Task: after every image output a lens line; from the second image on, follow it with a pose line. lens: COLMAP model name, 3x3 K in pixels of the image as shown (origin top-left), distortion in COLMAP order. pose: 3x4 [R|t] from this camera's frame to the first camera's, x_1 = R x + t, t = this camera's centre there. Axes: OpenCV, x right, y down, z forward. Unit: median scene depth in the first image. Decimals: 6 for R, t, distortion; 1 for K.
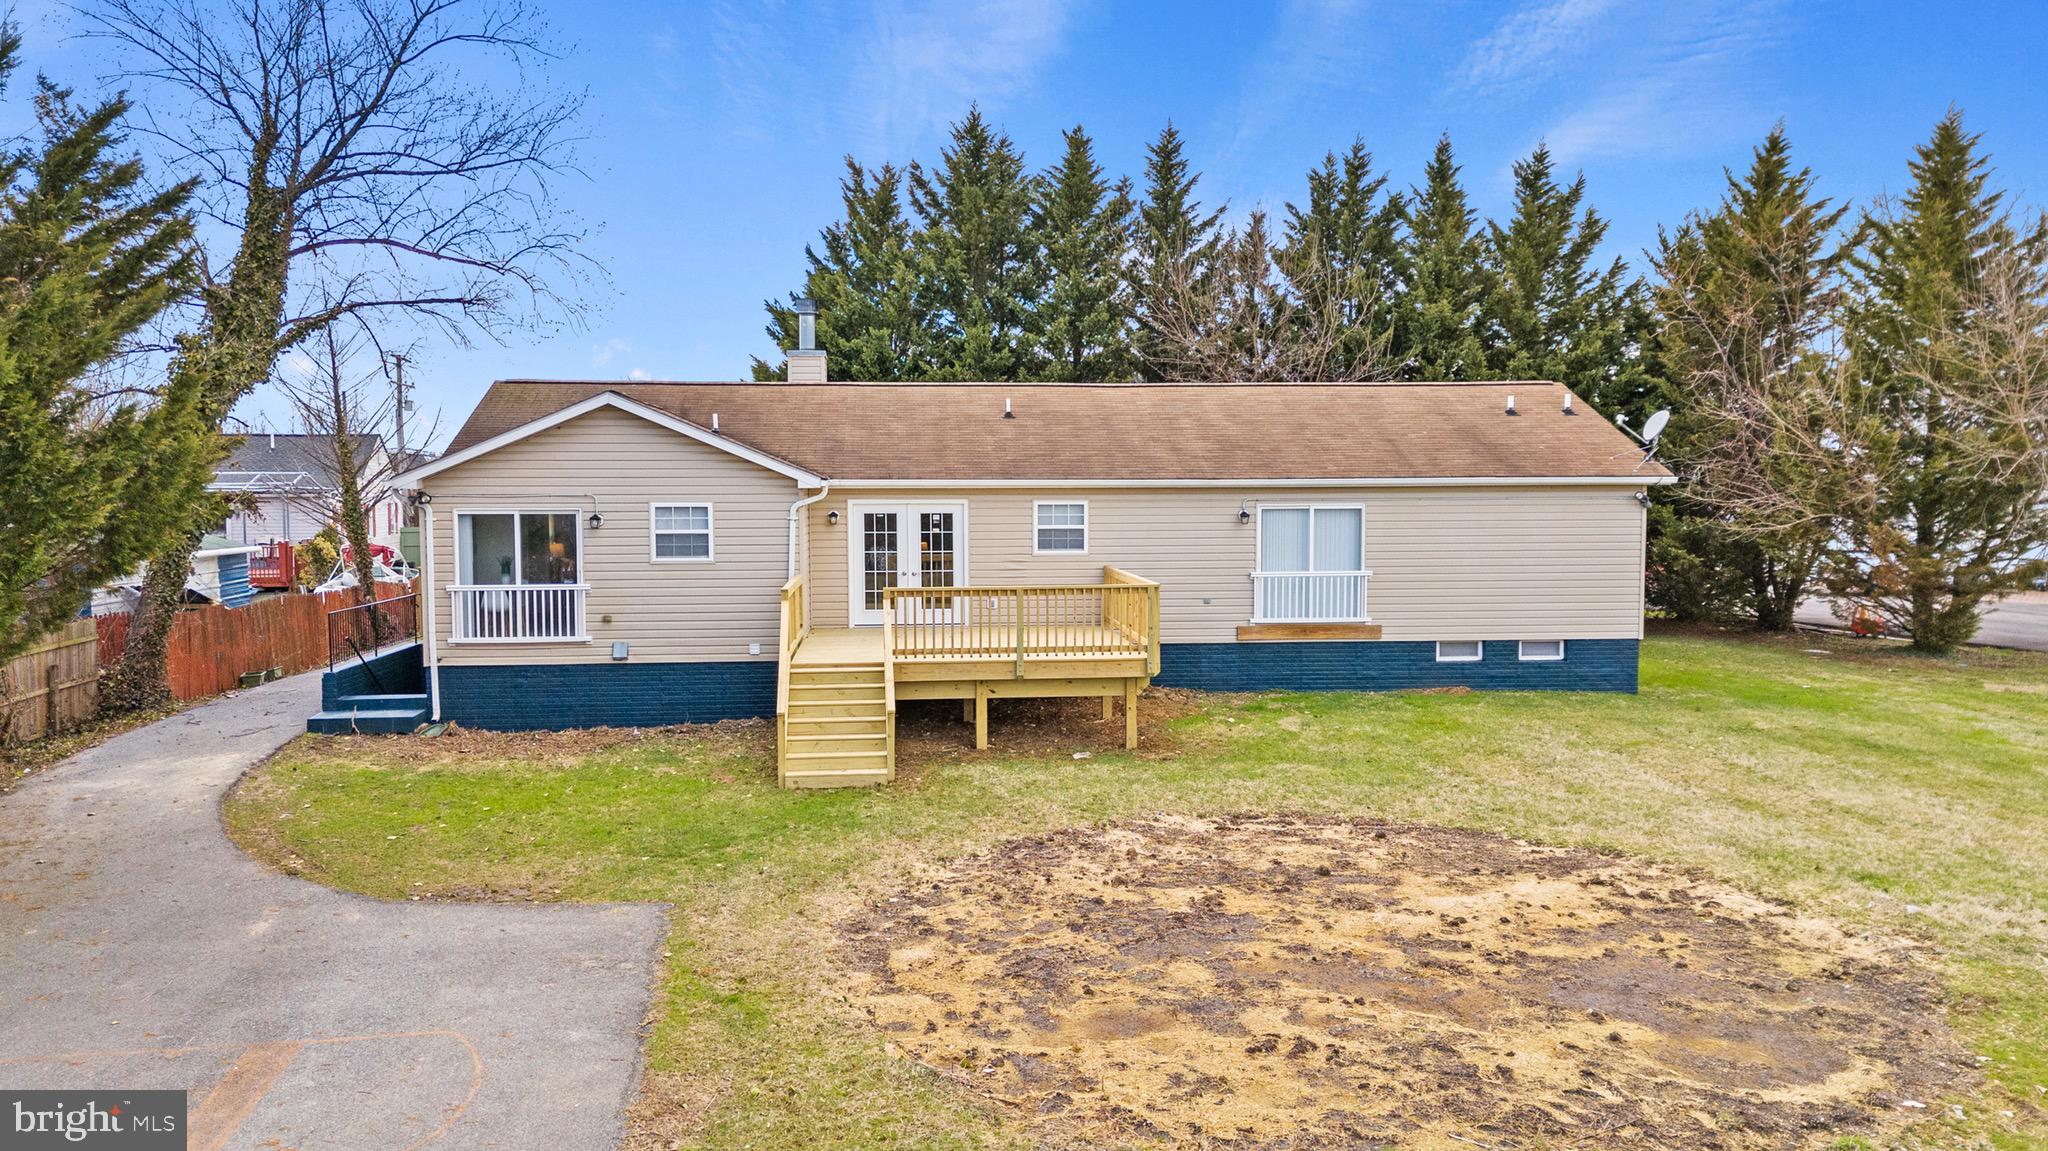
lens RADIAL K [[1517.2, 0, 1019.7], [0, 1517.2, 608.1], [0, 0, 1]] dist [0.120284, -0.176745]
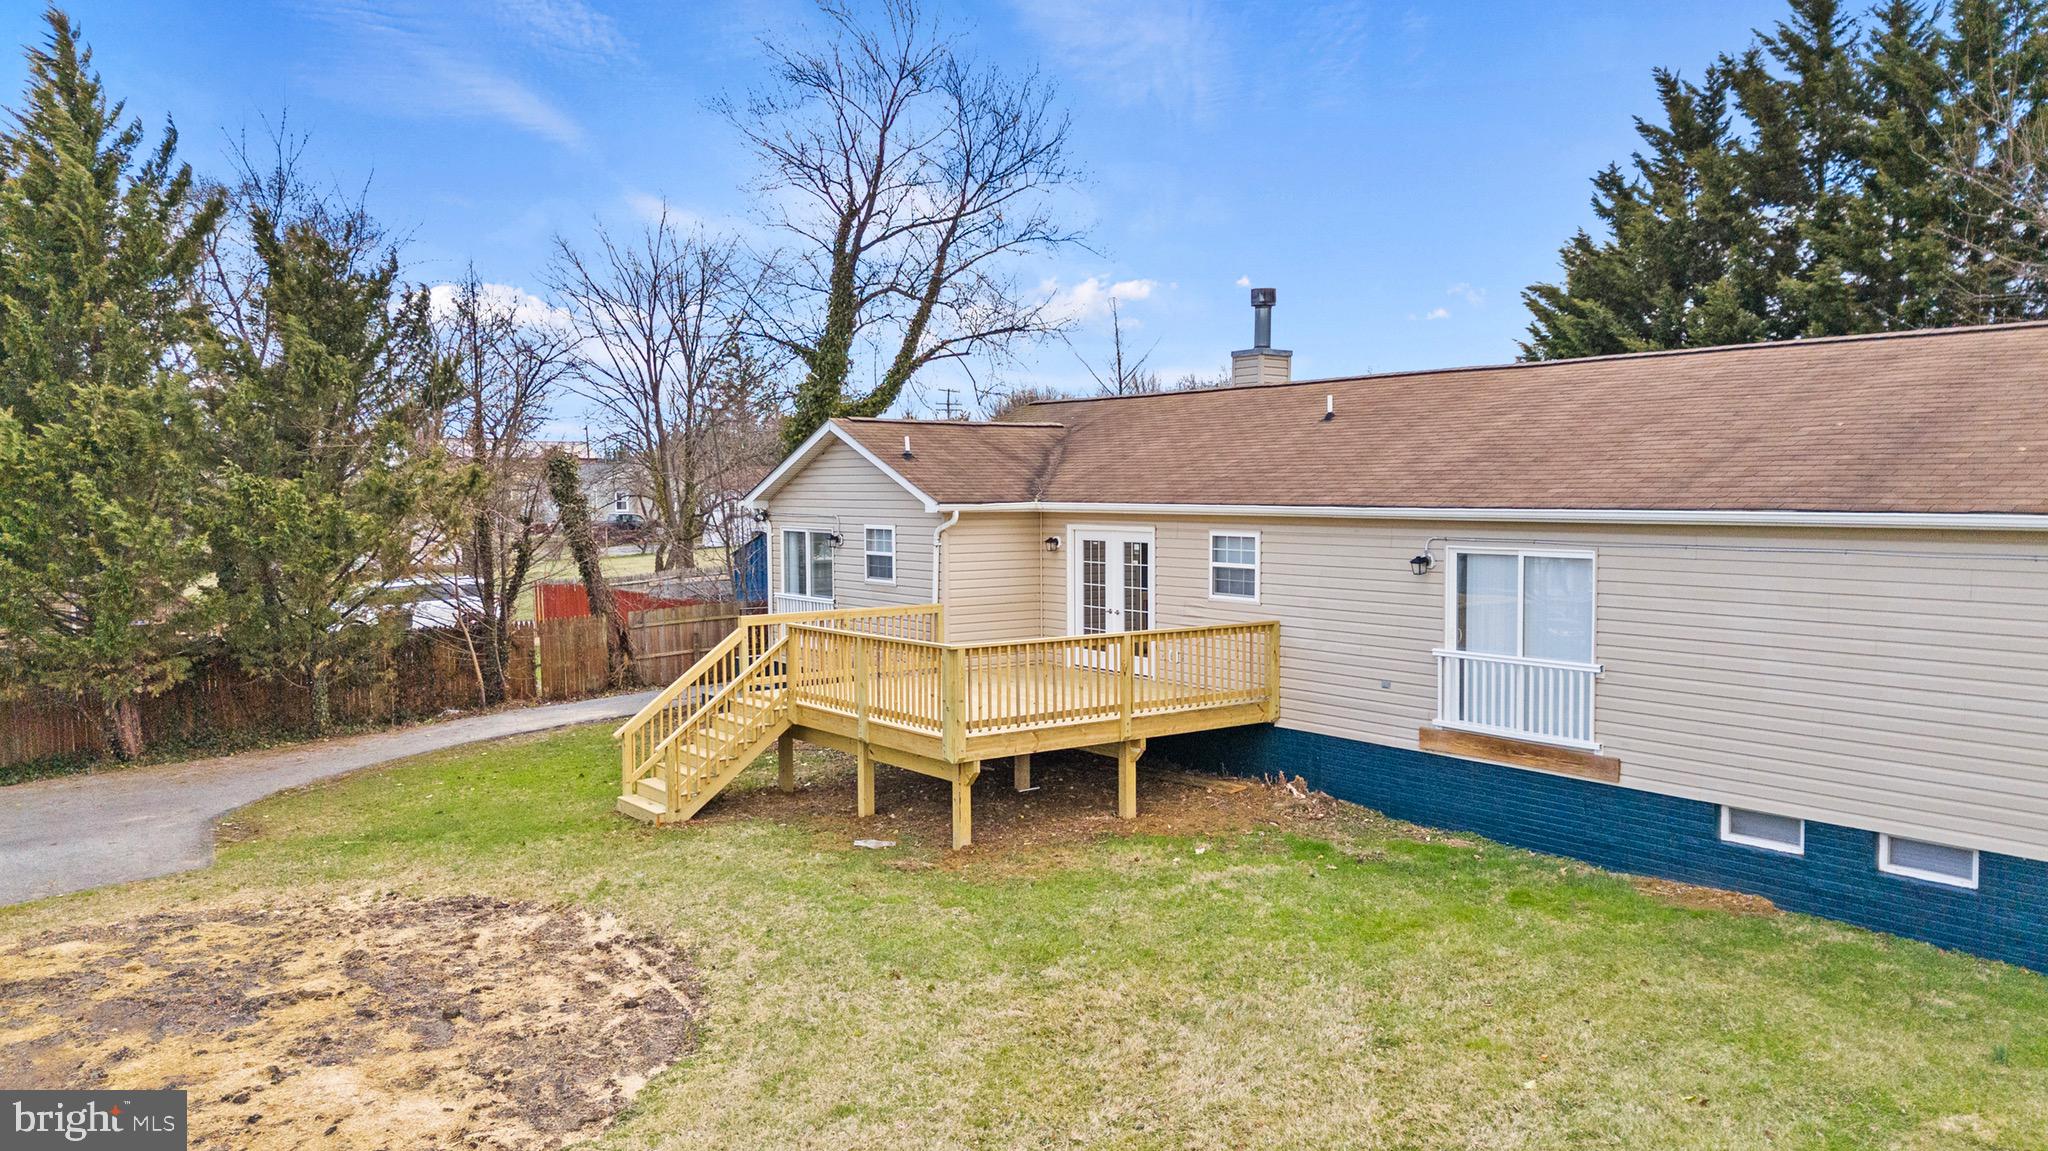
lens RADIAL K [[1544.7, 0, 1019.7], [0, 1544.7, 591.9], [0, 0, 1]] dist [0.073746, -0.064232]
pose [[0.514603, 0.061461, -0.855223, 1.042427], [-0.065361, 0.997337, 0.032345, -0.095025], [0.854934, 0.039253, 0.517250, 0.821943]]
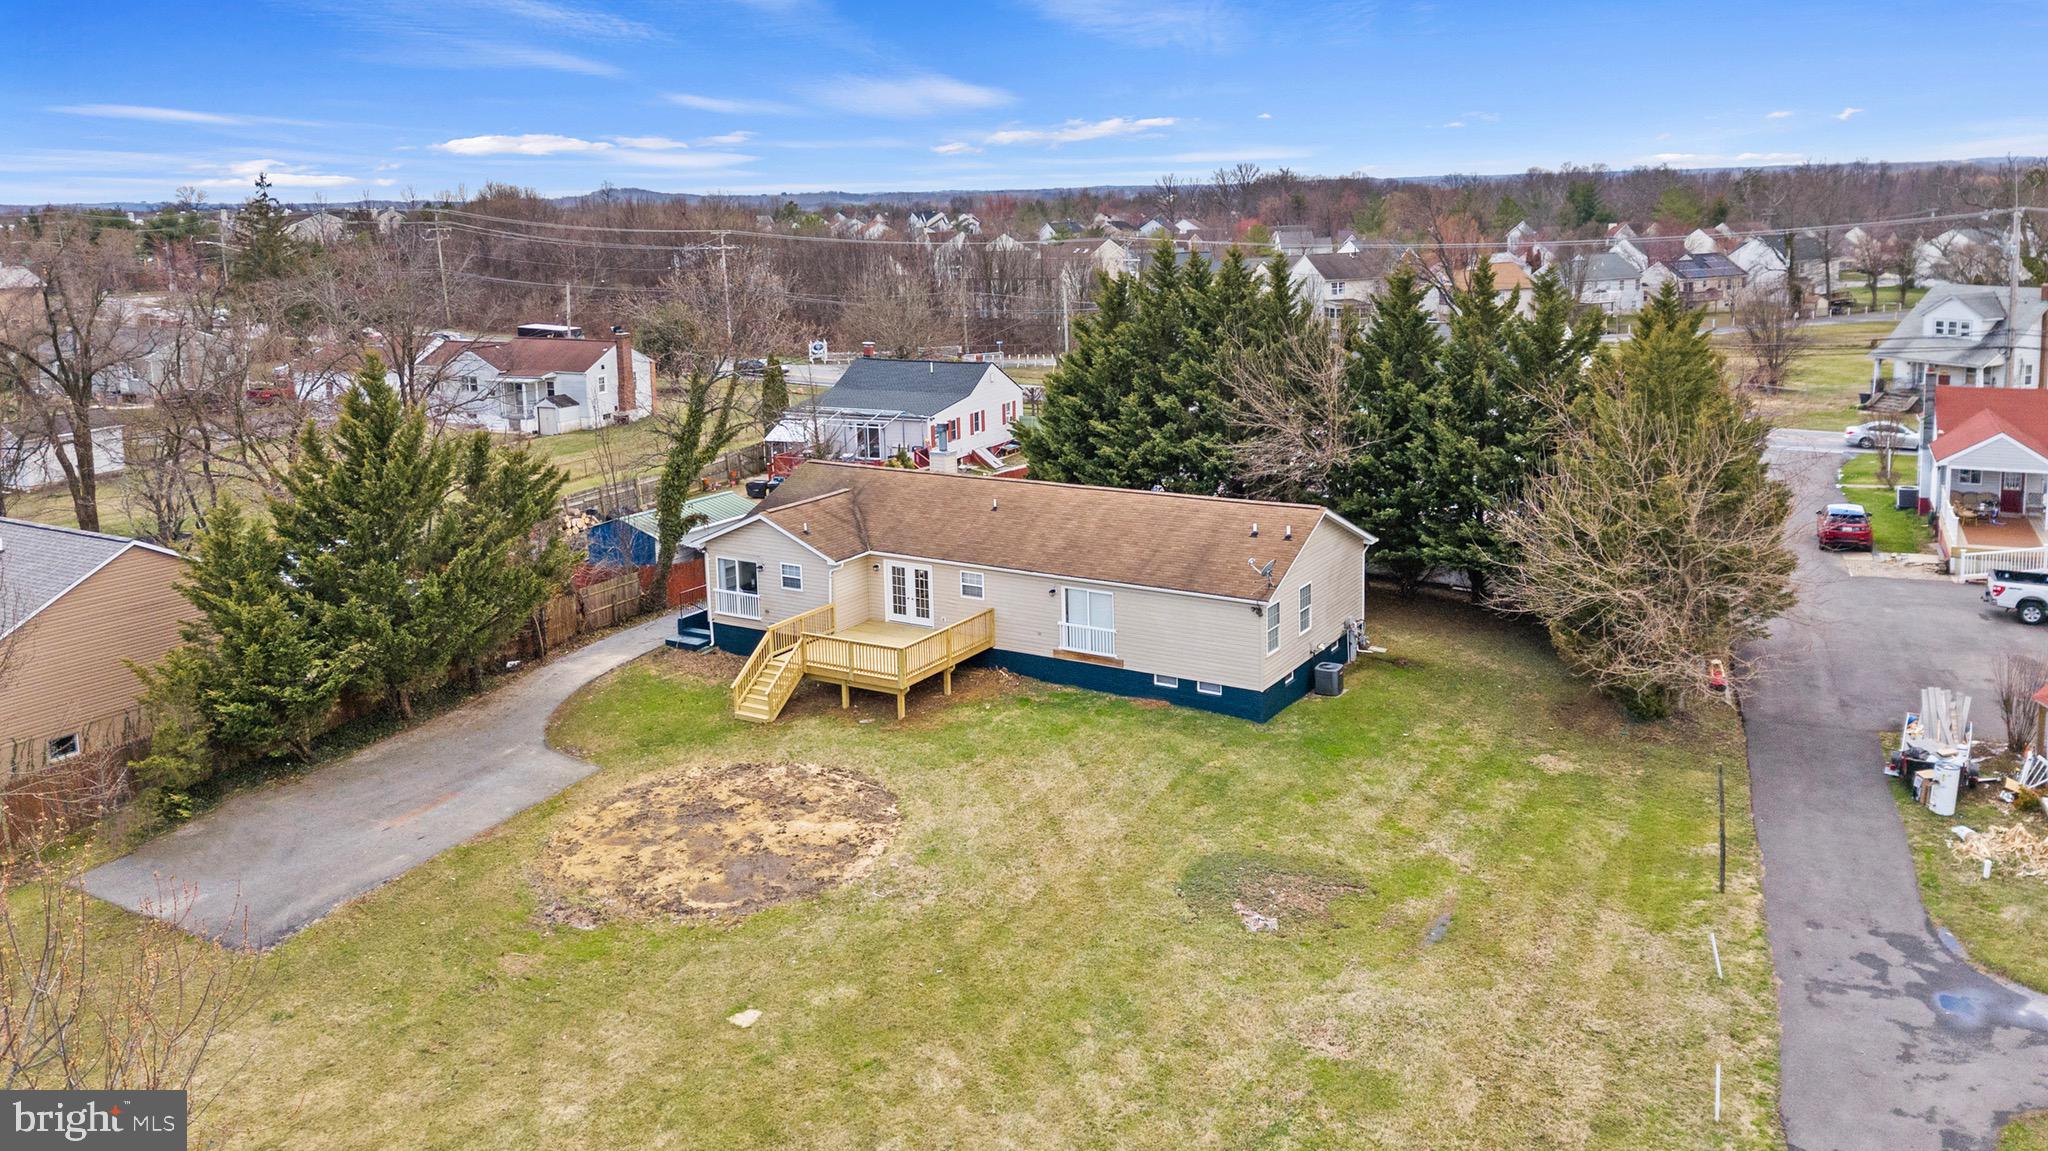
lens RADIAL K [[1595.5, 0, 1053.5], [0, 1595.5, 421.0], [0, 0, 1]] dist [0.071413, -0.050968]
pose [[0.806614, 0.074374, -0.586380, 2.068466], [-0.028264, 0.995771, 0.087419, -0.711176], [0.590402, -0.053940, 0.805305, -0.884016]]
